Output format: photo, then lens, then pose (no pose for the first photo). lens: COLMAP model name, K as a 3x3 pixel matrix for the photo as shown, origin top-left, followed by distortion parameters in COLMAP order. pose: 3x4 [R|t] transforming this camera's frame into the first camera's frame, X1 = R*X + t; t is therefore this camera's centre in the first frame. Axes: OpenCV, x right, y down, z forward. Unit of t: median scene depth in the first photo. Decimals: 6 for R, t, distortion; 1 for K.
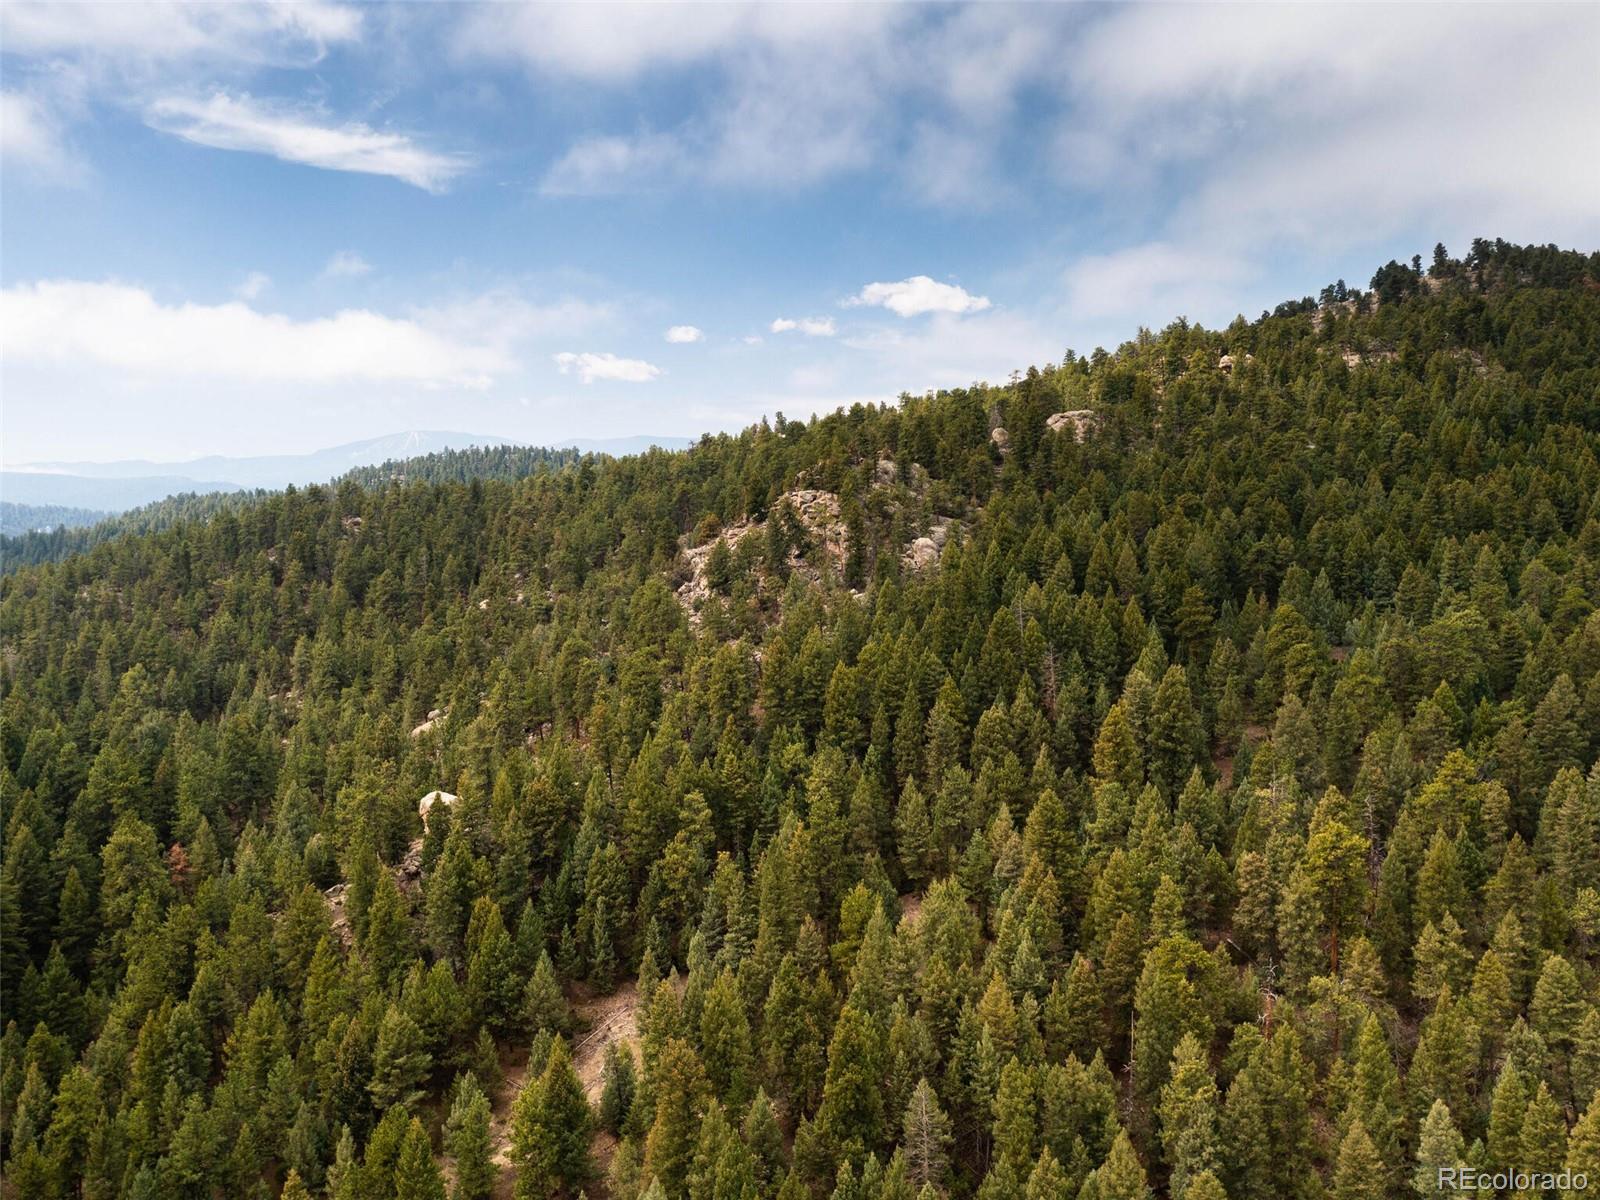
lens RADIAL K [[1429.8, 0, 796.3], [0, 1429.8, 598.2], [0, 0, 1]] dist [-0.004112, 0.002763]
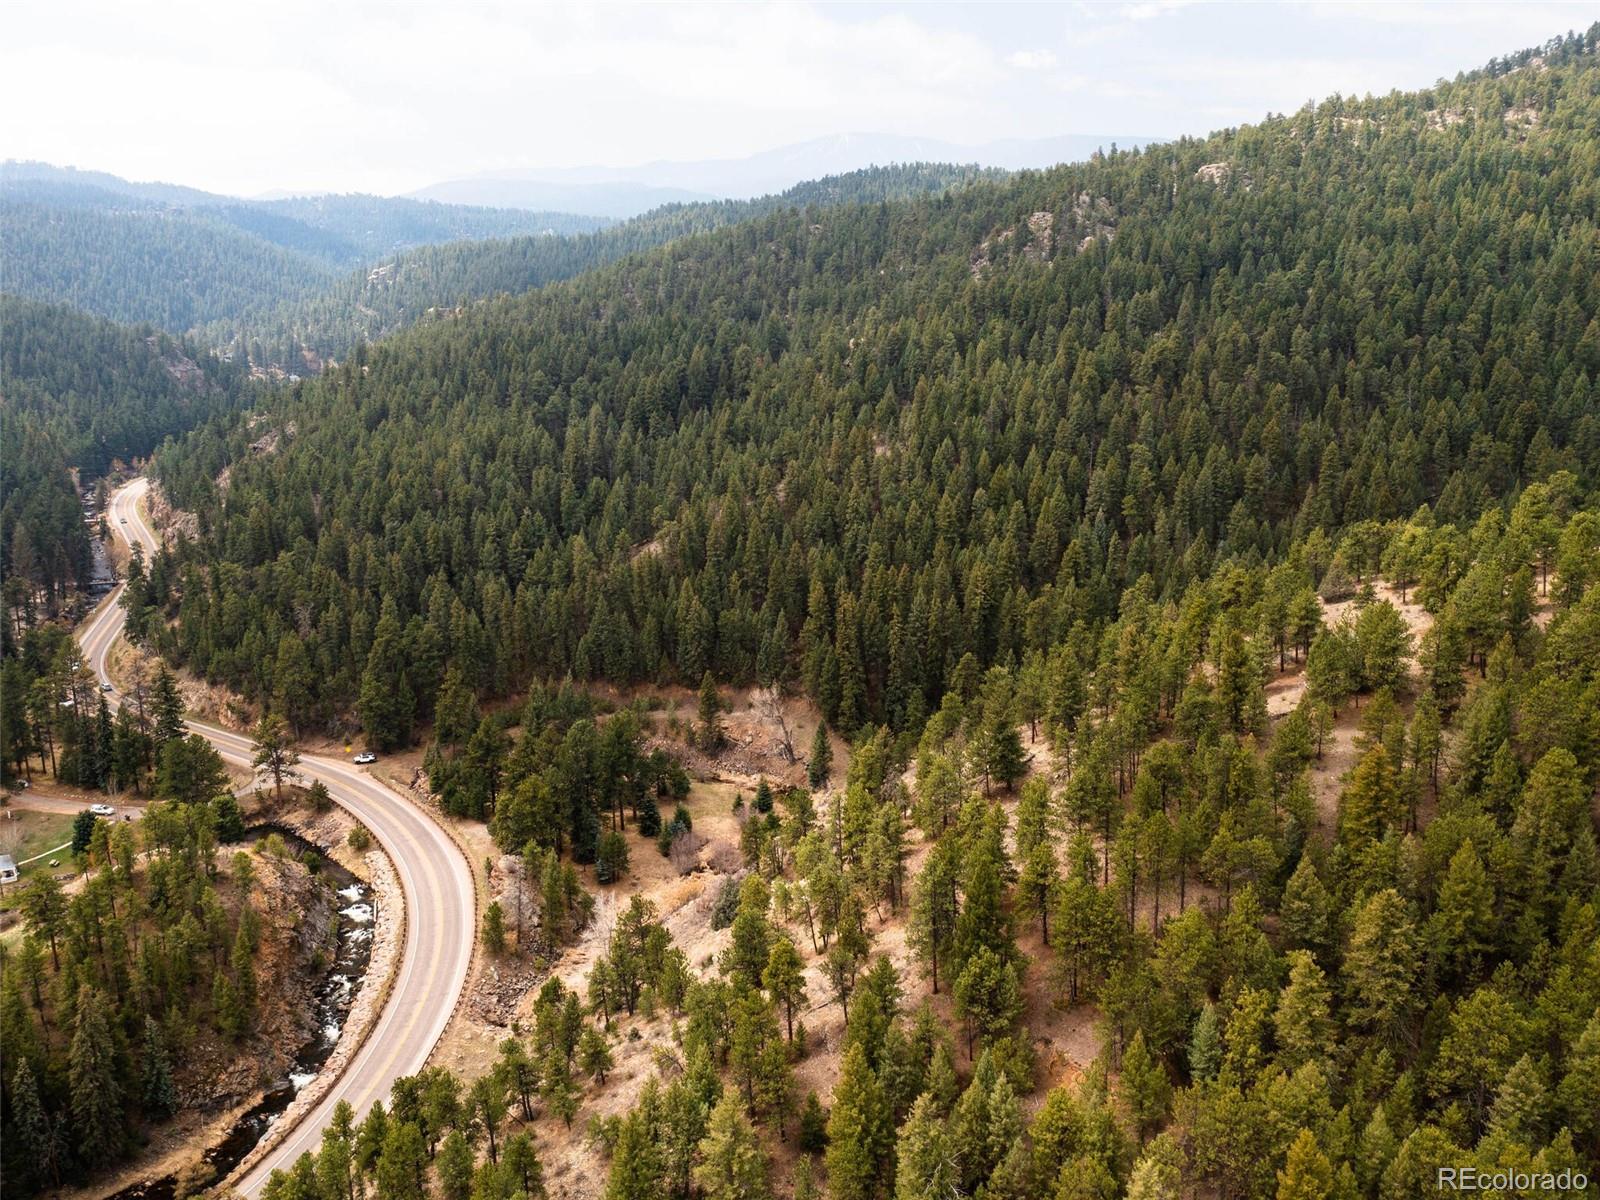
lens RADIAL K [[1429.8, 0, 792.4], [0, 1429.8, 593.1], [0, 0, 1]] dist [-0.004112, 0.002763]
pose [[0.956991, 0.076651, -0.279810, 0.232922], [-0.020302, 0.979796, 0.198968, 0.046974], [0.289408, -0.184730, 0.939211, -0.908562]]
